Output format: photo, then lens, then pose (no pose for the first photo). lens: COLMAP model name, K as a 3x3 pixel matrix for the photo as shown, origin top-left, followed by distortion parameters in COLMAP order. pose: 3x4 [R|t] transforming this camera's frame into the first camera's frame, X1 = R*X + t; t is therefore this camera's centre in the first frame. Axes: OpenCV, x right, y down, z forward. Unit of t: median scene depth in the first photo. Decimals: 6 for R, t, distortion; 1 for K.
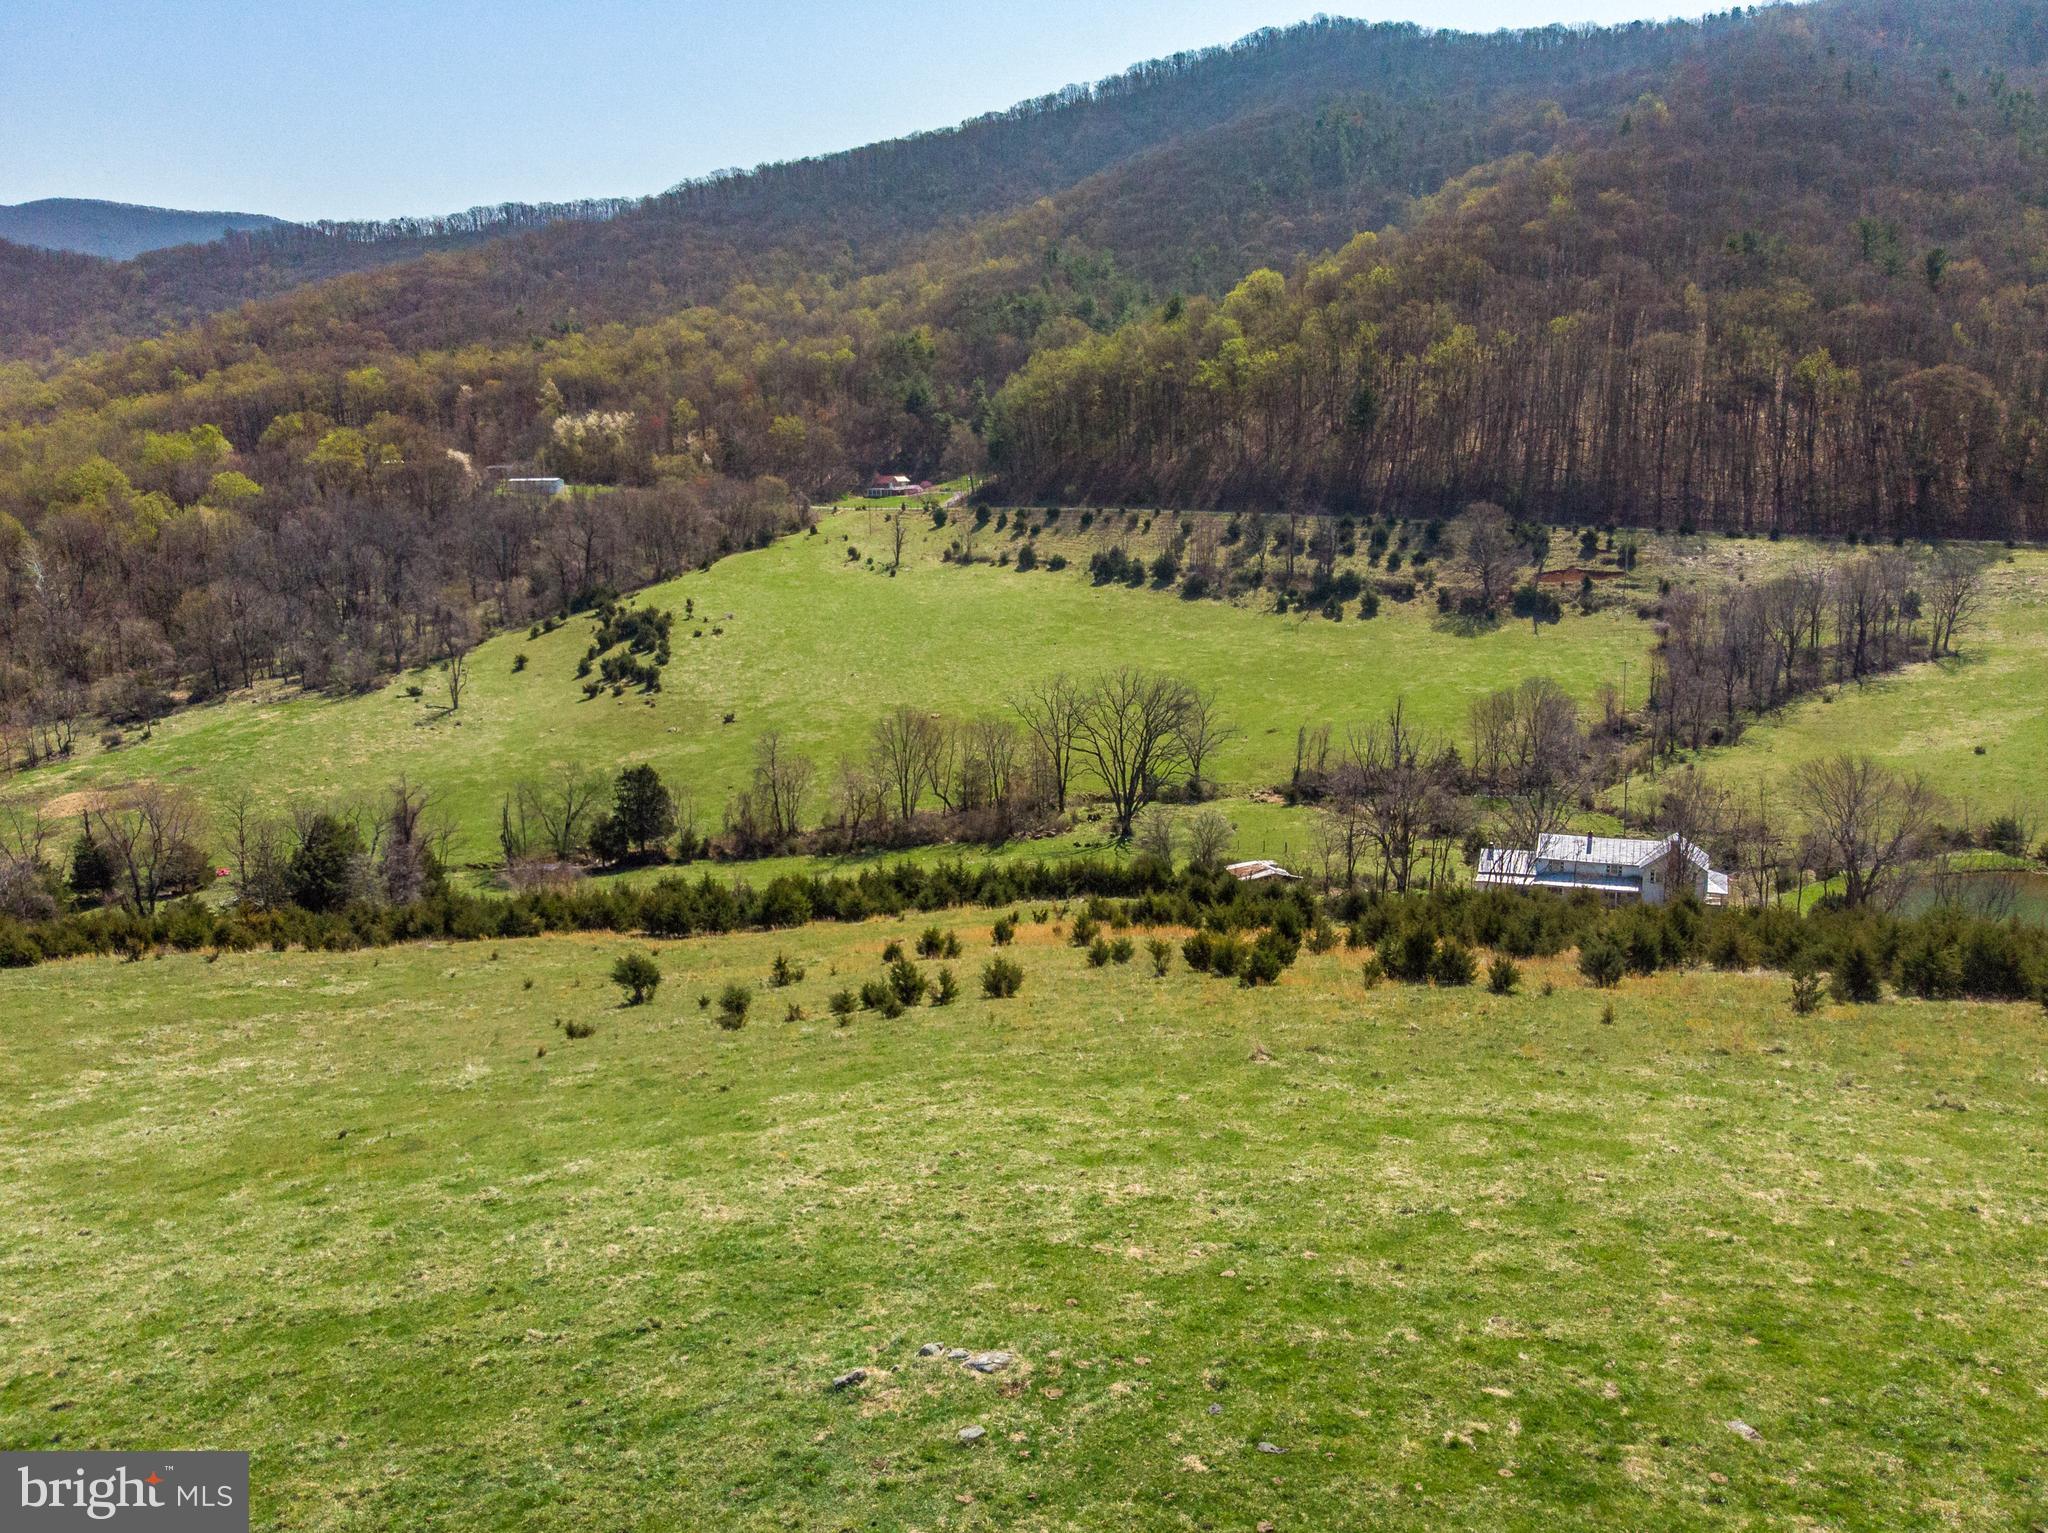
lens RADIAL K [[1532.9, 0, 1048.1], [0, 1532.9, 767.3], [0, 0, 1]] dist [0.041627, -0.143409]
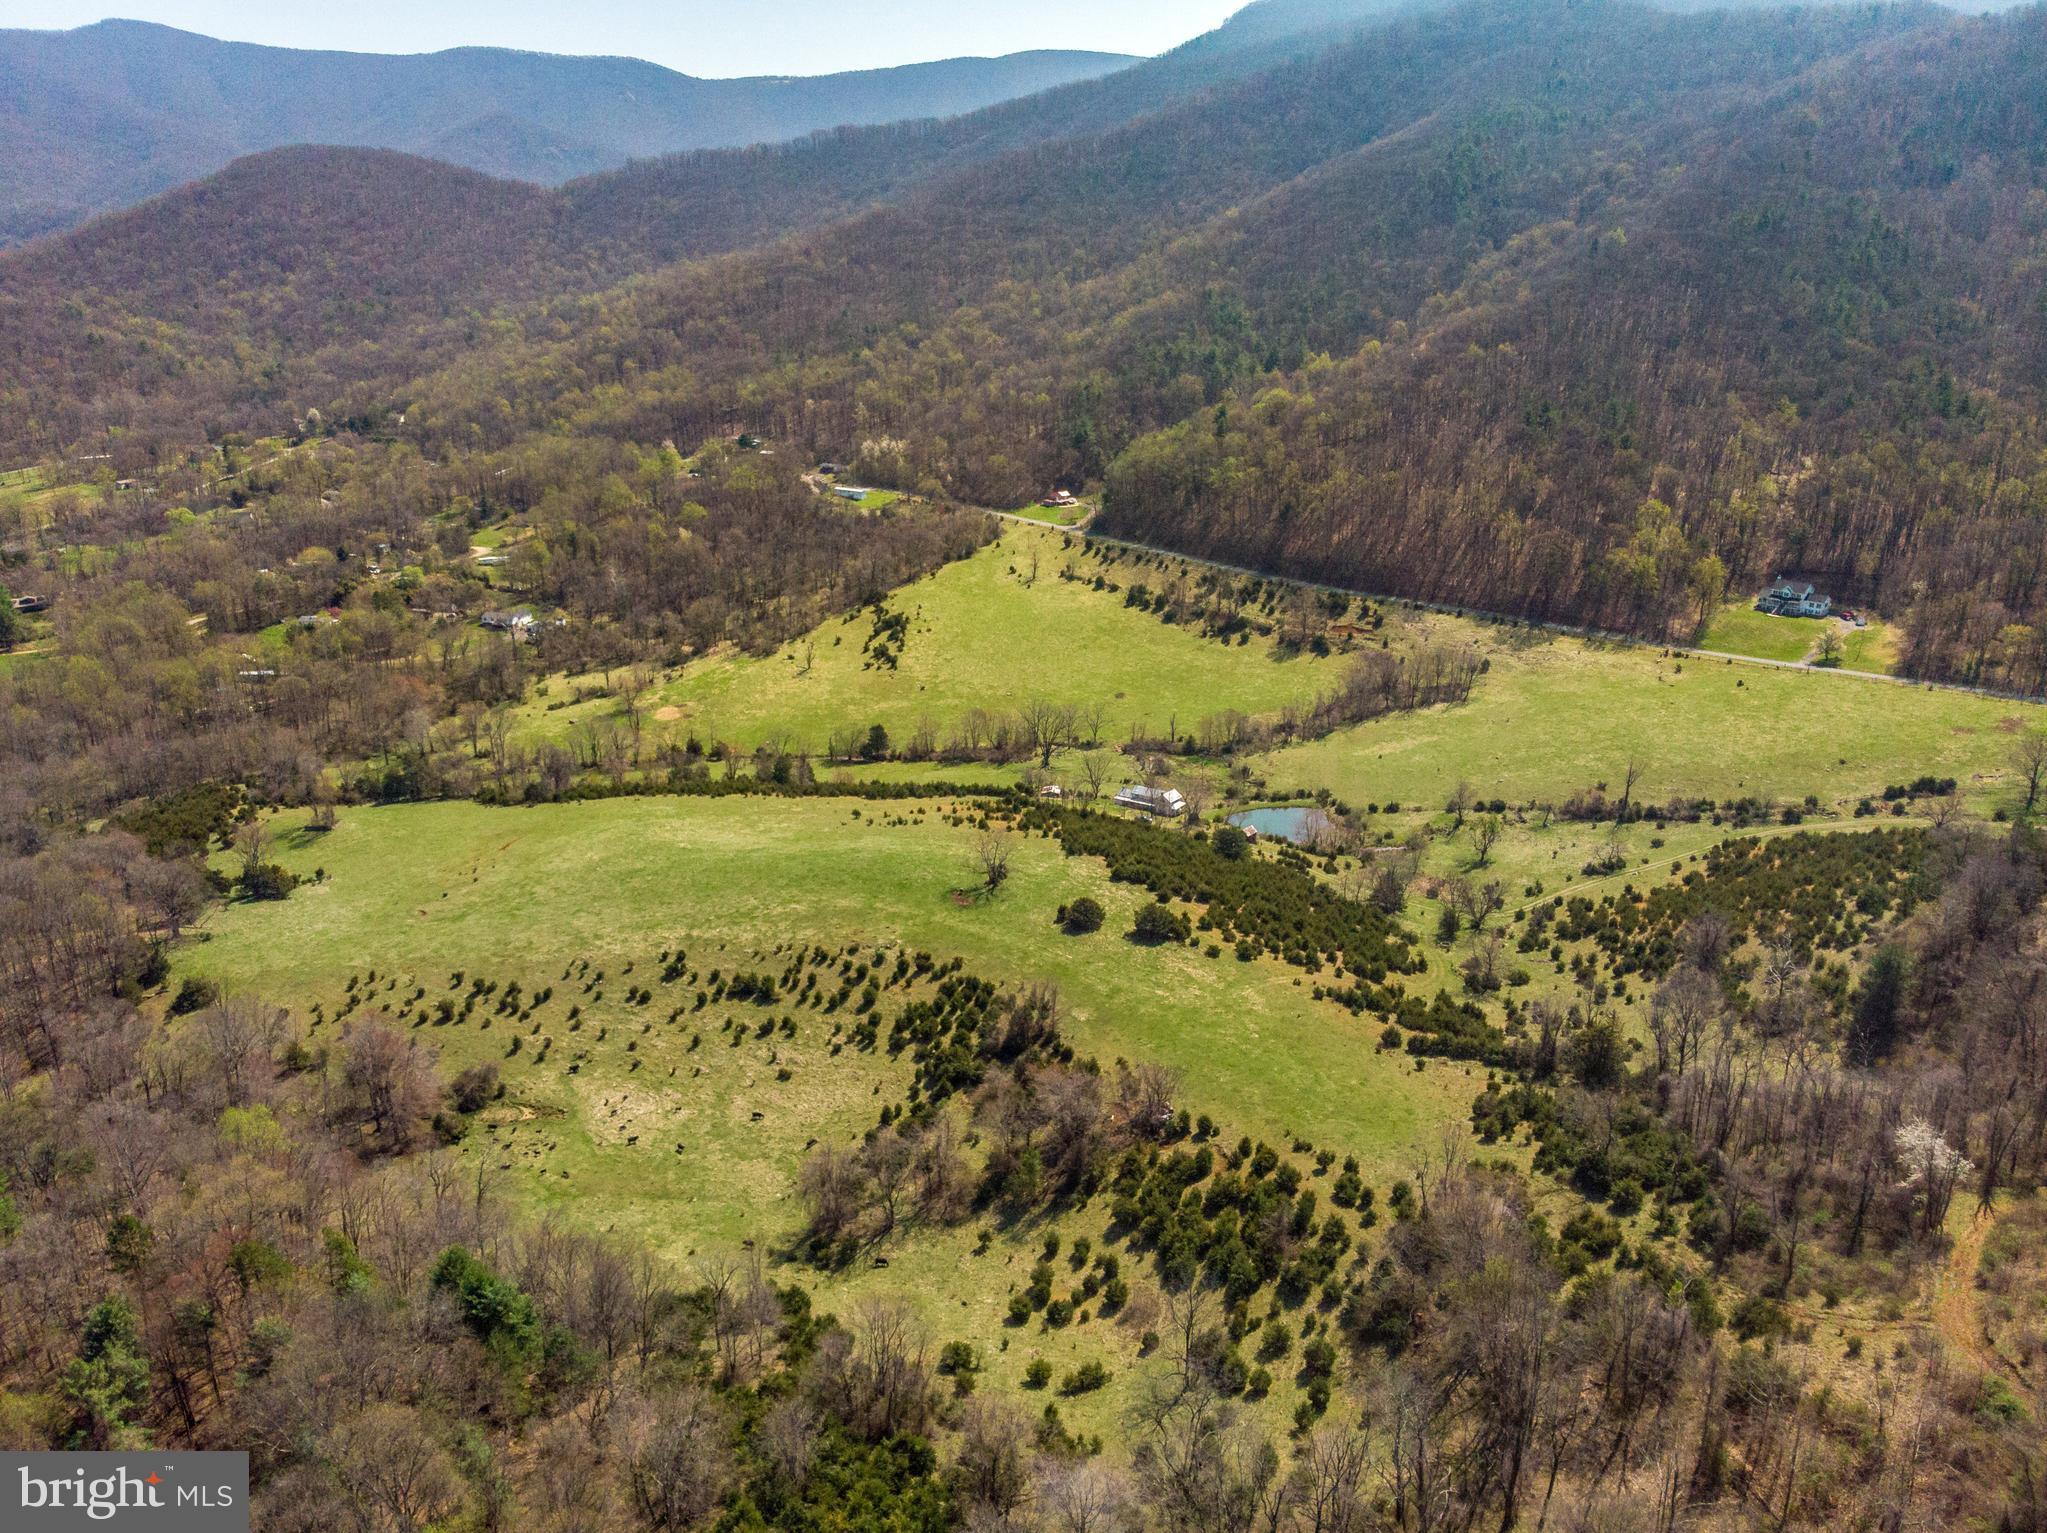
lens RADIAL K [[1516.2, 0, 1027.6], [0, 1516.2, 773.7], [0, 0, 1]] dist [-0.012103, 0.023159]
pose [[0.977690, 0.079337, -0.194492, 0.317306], [-0.052446, 0.988802, 0.139713, -0.183651], [0.203398, -0.126396, 0.970903, -0.948093]]
